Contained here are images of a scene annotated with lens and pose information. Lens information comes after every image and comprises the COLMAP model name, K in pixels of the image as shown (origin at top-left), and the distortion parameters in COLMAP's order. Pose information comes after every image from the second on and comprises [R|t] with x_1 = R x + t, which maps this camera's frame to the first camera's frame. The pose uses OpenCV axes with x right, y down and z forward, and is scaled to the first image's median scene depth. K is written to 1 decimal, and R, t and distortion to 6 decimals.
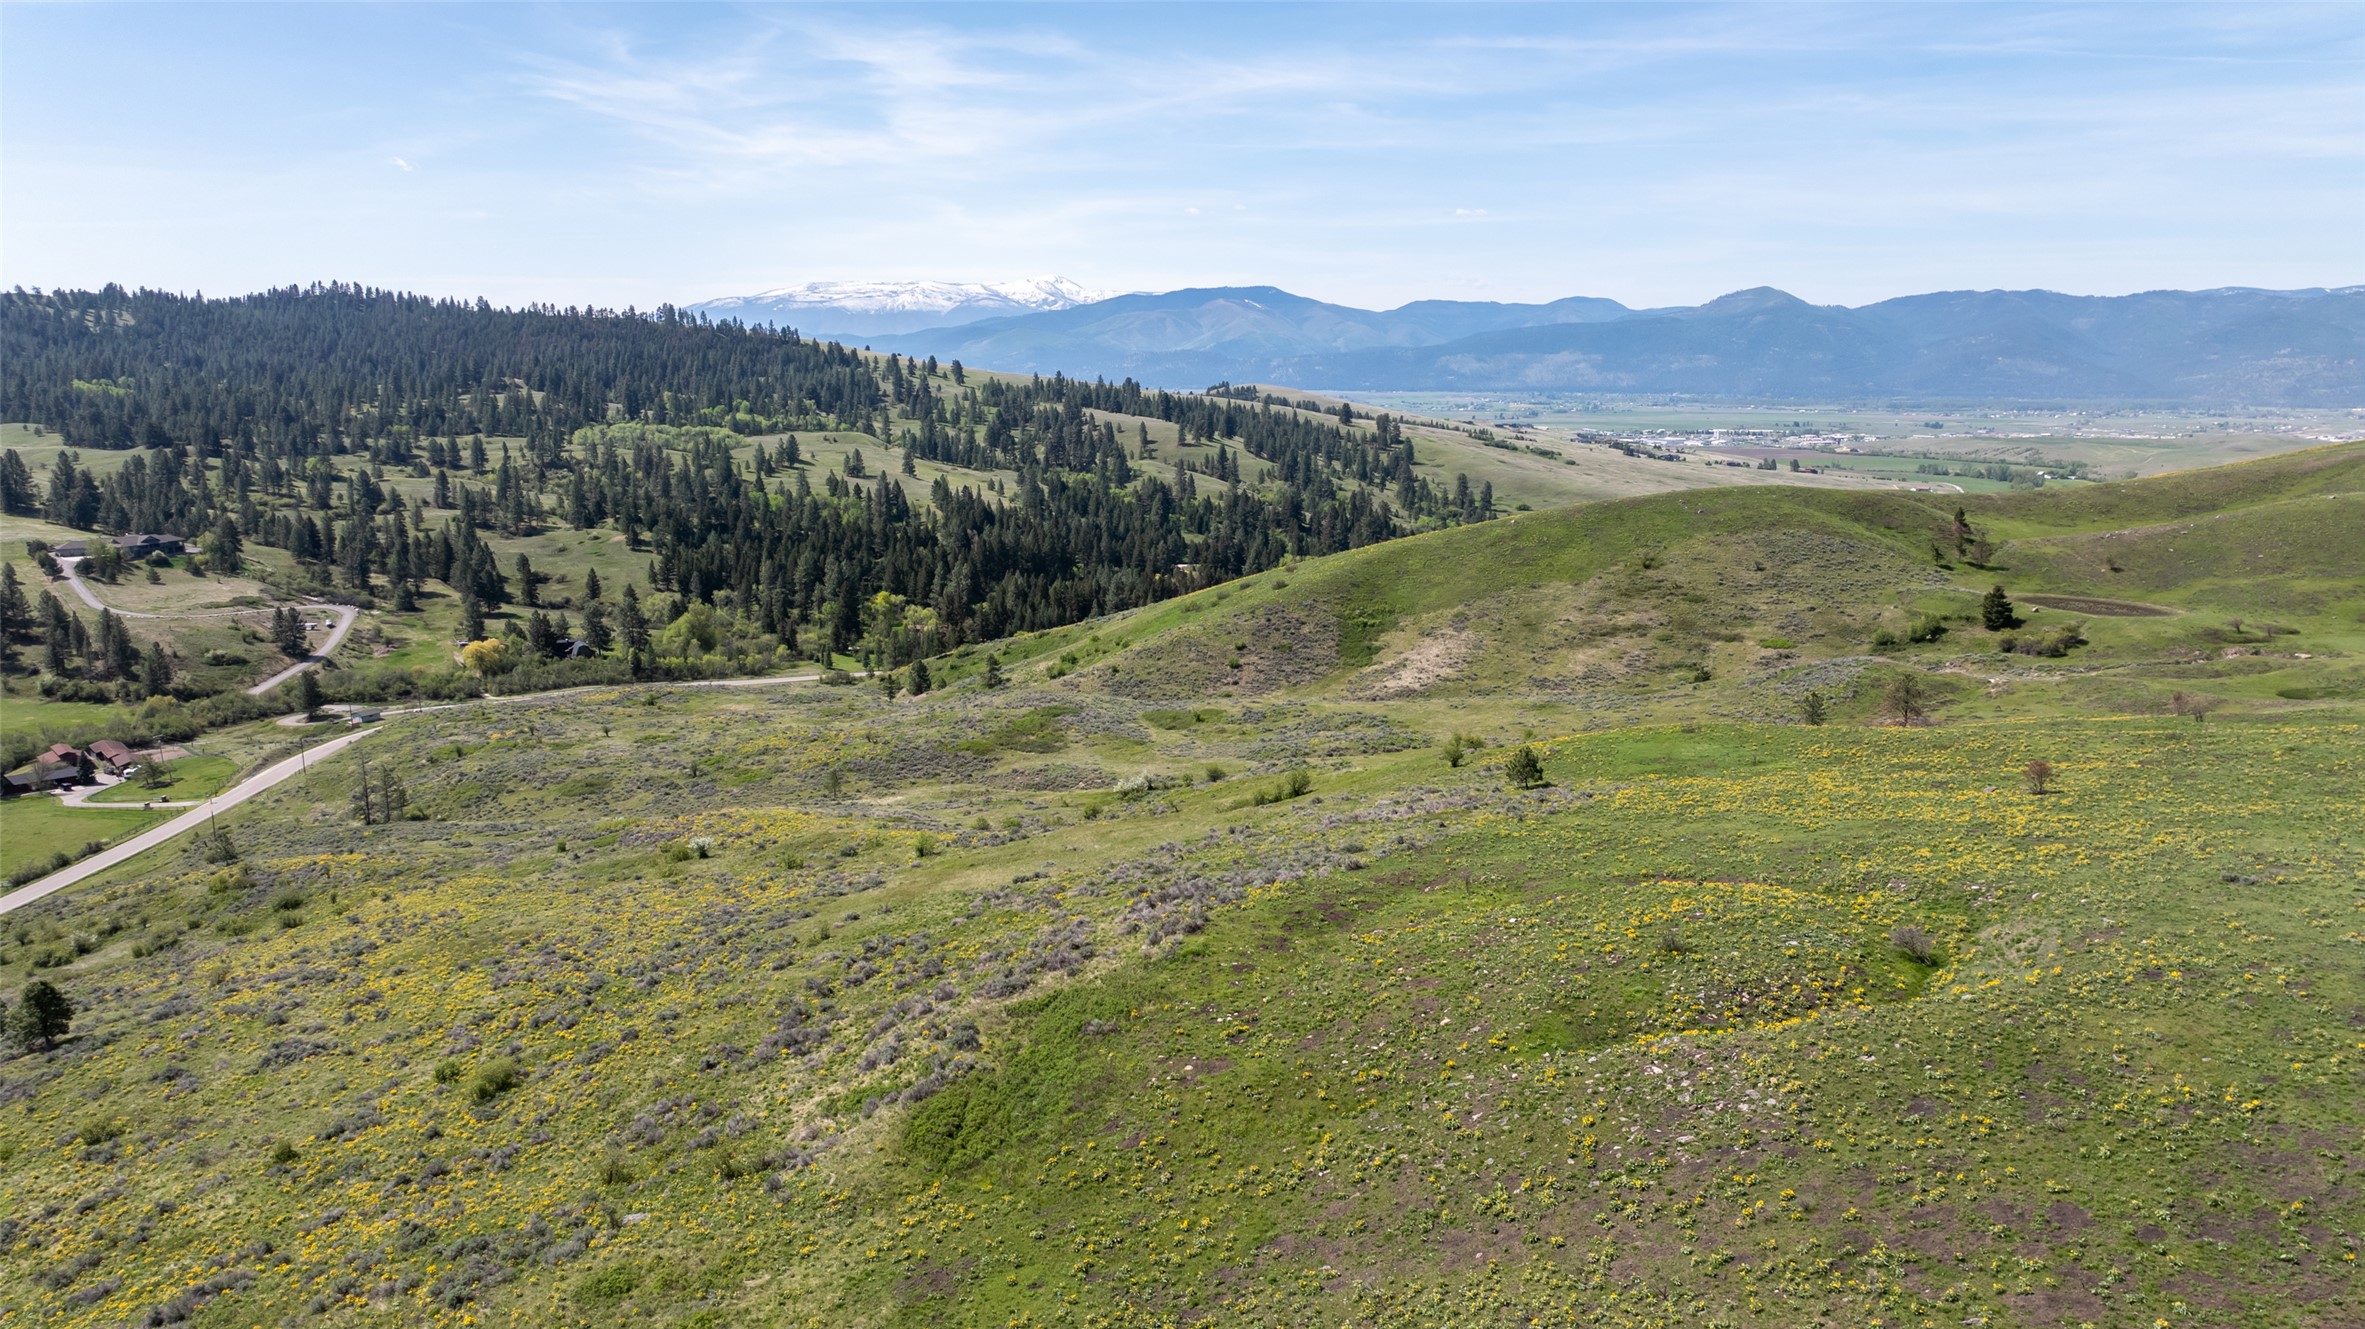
lens RADIAL K [[1668.0, 0, 1182.5], [0, 1668.0, 664.5], [0, 0, 1]] dist [-0.015443, -0.001391]
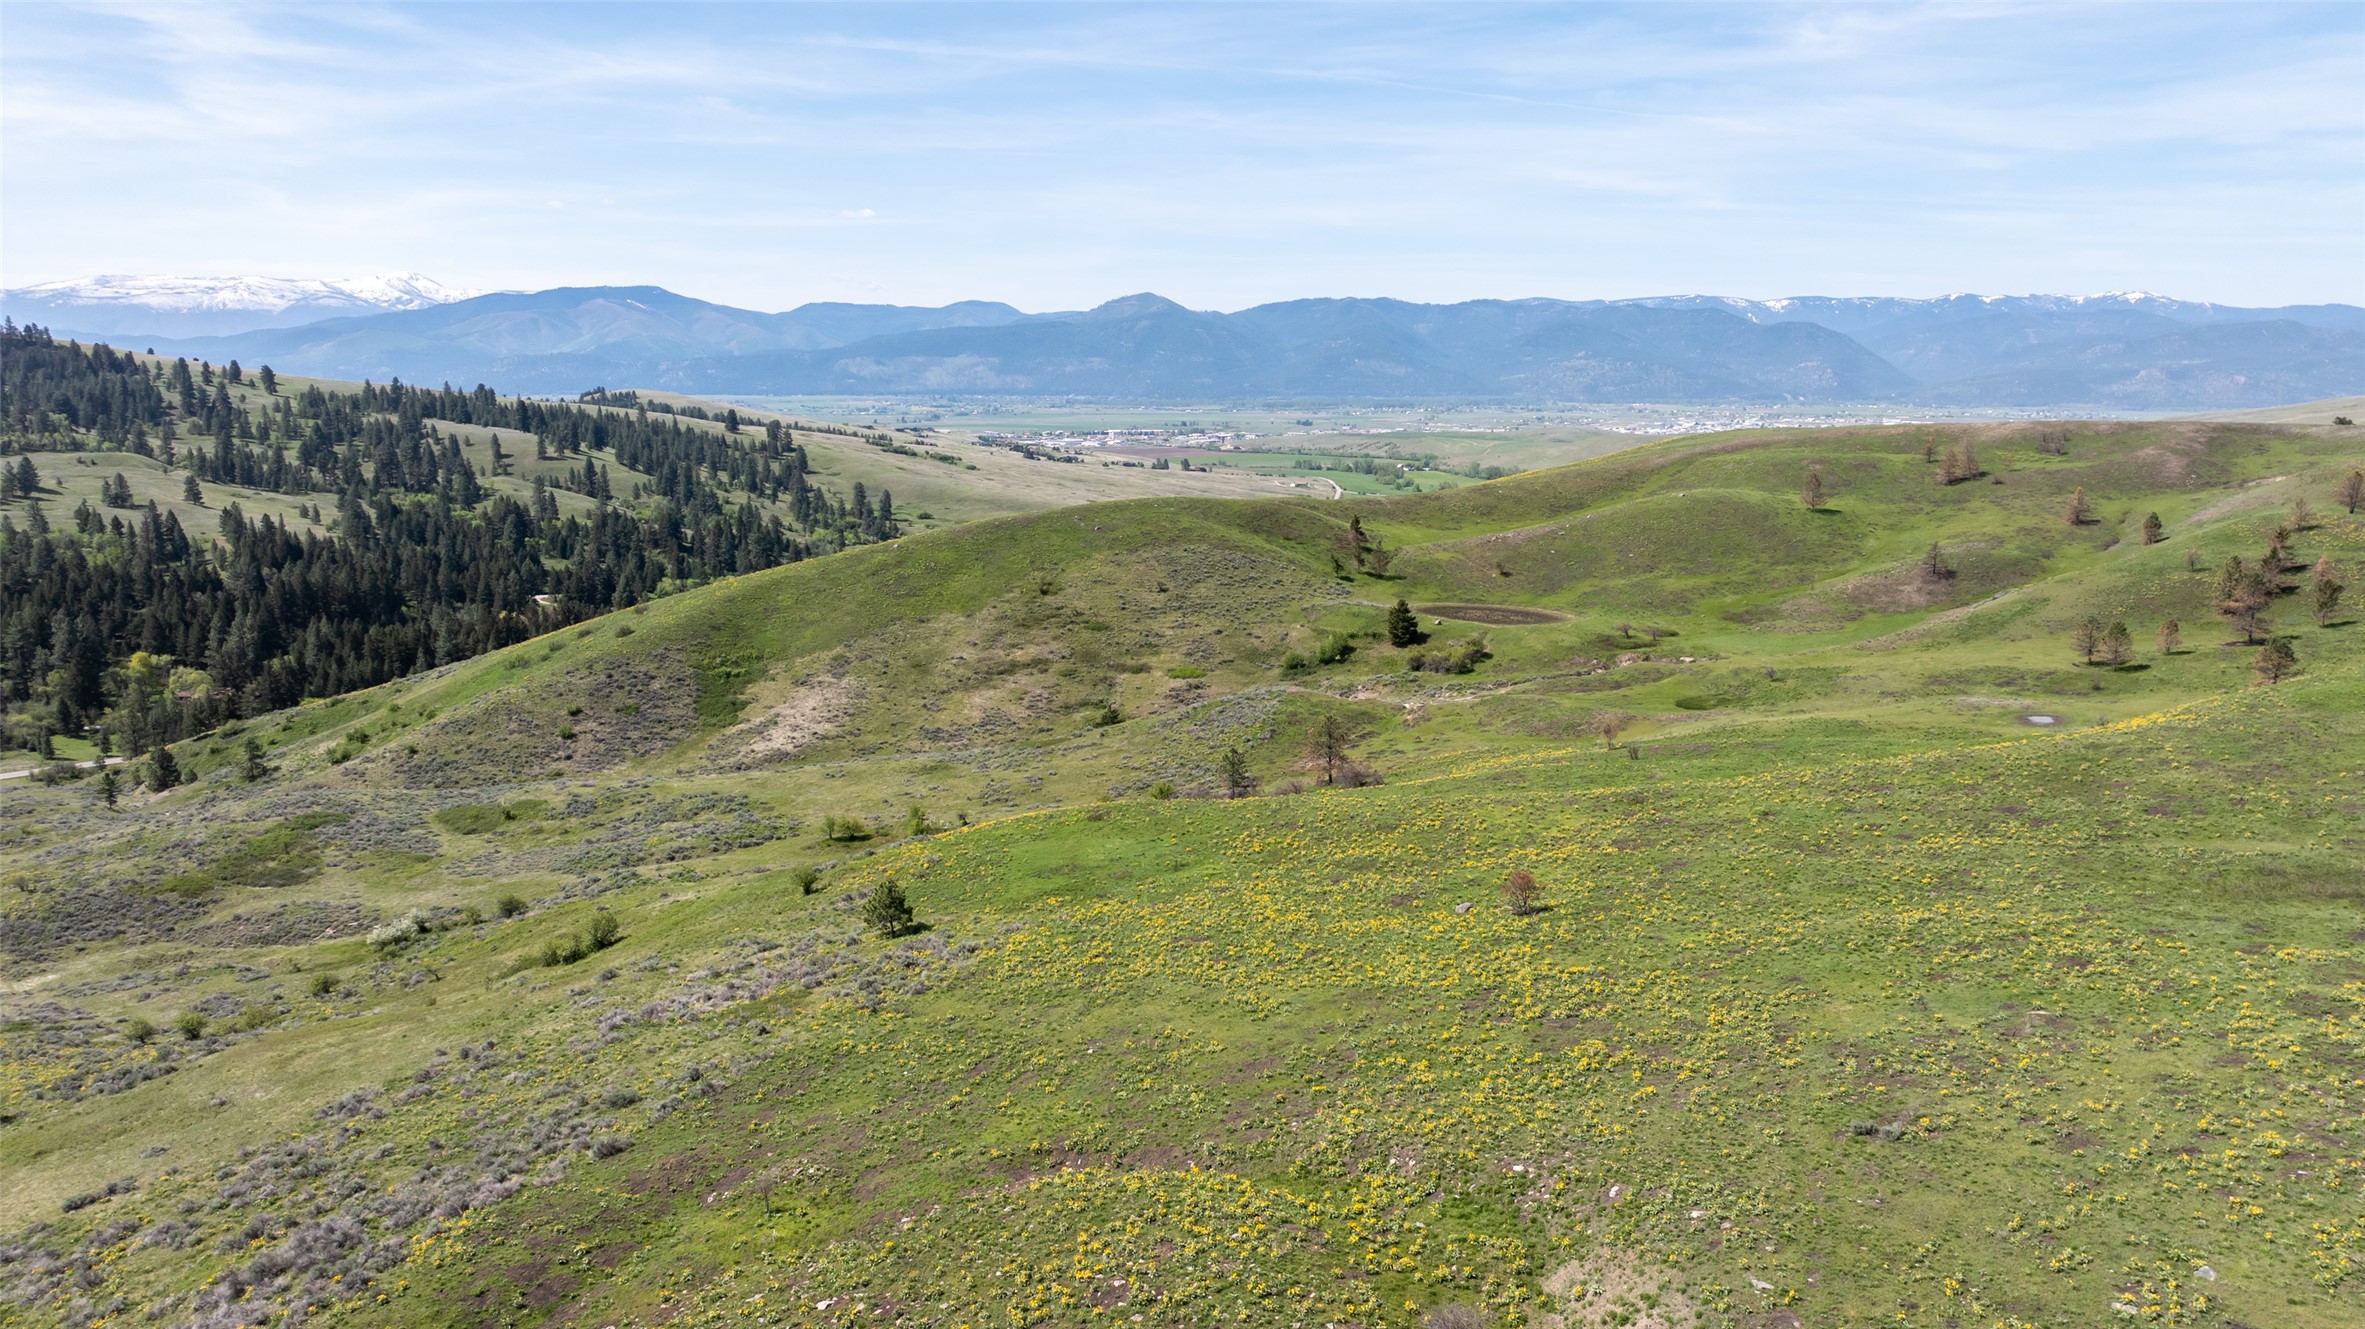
lens RADIAL K [[1668.0, 0, 1182.5], [0, 1668.0, 664.5], [0, 0, 1]] dist [-0.015443, -0.001391]
pose [[0.939395, -0.061492, 0.337277, 0.036666], [0.062067, 0.998031, 0.009088, -0.020268], [-0.337172, 0.012396, 0.941362, 0.108749]]
